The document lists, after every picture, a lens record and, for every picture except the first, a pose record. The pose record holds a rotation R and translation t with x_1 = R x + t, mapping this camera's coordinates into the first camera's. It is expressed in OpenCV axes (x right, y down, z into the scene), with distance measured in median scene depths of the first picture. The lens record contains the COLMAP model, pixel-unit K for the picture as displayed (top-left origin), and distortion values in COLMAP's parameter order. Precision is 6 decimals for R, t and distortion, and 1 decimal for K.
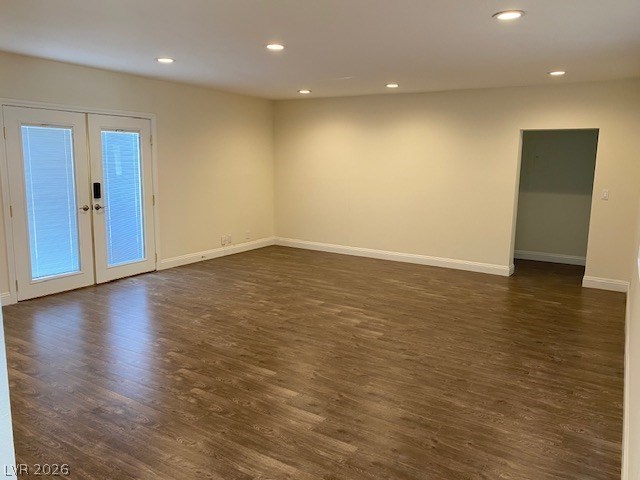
lens RADIAL K [[495.0, 0, 324.2], [0, 495.0, 222.4], [0, 0, 1]] dist [0.046139, -0.050628]
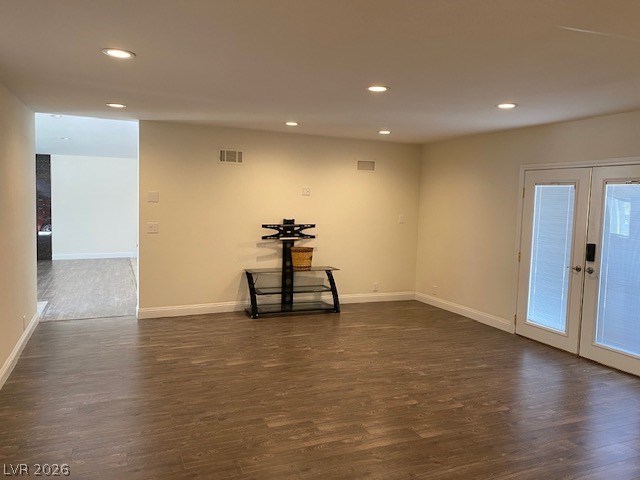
lens RADIAL K [[495.0, 0, 325.7], [0, 495.0, 235.1], [0, 0, 1]] dist [0.046139, -0.050628]
pose [[-0.577209, 0.031503, -0.815988, 0.618828], [-0.142692, 0.979991, 0.138772, -0.172245], [0.804033, 0.196535, -0.561164, 1.281824]]
